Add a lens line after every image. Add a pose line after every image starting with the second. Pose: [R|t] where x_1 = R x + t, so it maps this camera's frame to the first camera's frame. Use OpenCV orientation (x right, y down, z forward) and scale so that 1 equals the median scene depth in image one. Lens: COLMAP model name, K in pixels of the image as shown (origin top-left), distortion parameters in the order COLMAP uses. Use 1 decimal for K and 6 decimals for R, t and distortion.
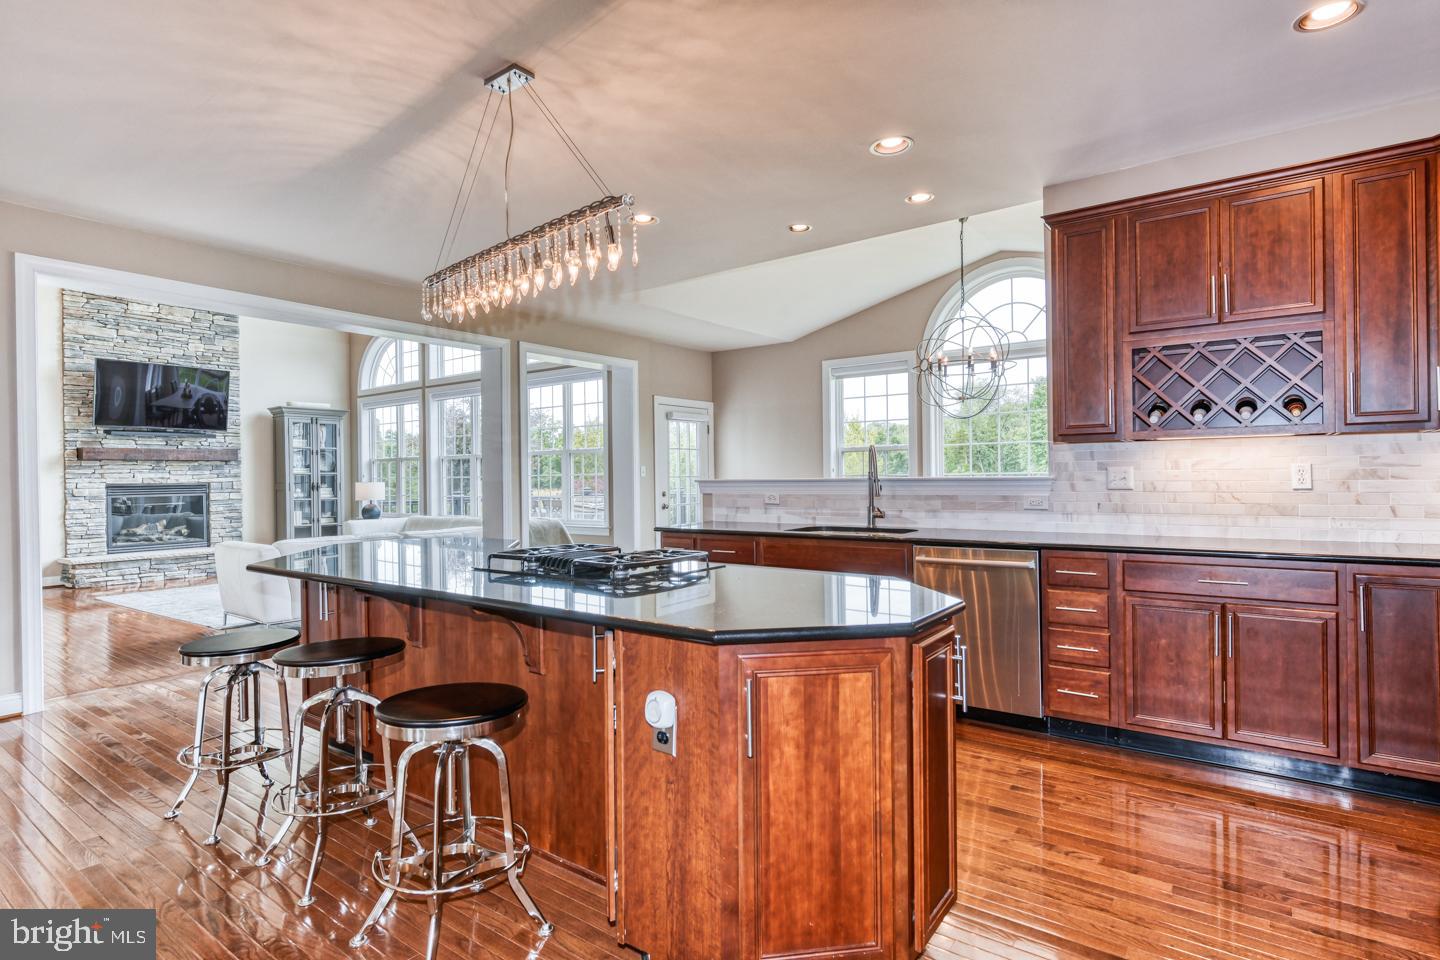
lens RADIAL K [[738.3, 0, 720.6], [0, 738.3, 479.5], [0, 0, 1]] dist [-0.004002, -0.001427]
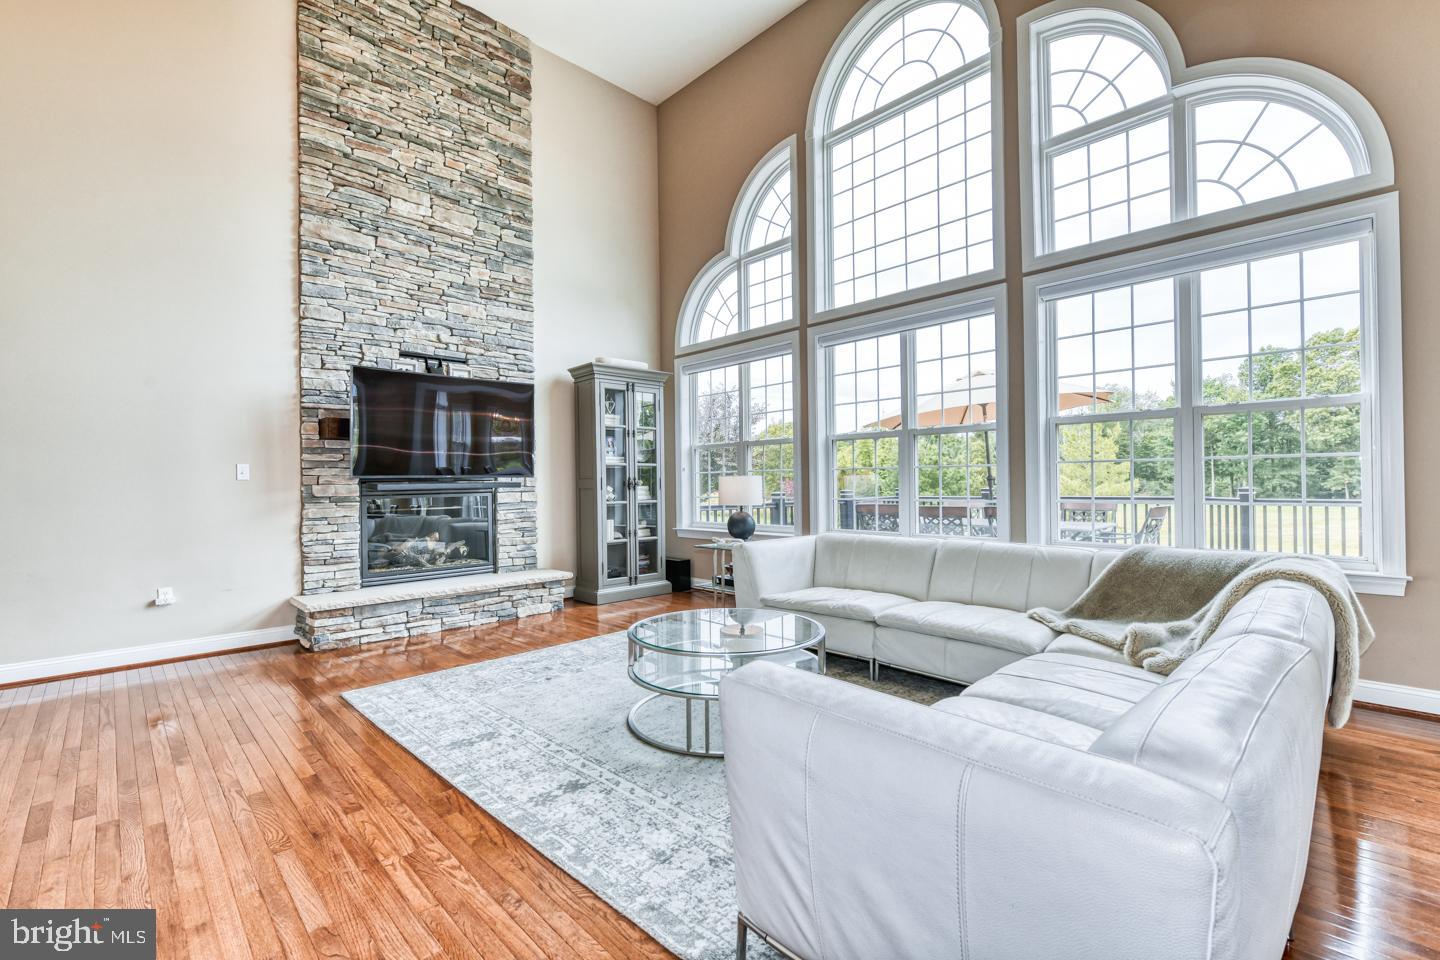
lens RADIAL K [[650.7, 0, 719.5], [0, 650.7, 480.0], [0, 0, 1]] dist [0.002628, 0.000064]
pose [[0.983200, 0.004843, -0.182466, -0.400919], [-0.004703, 0.999988, 0.001202, 0.005542], [0.182470, -0.000324, 0.983211, 0.472583]]
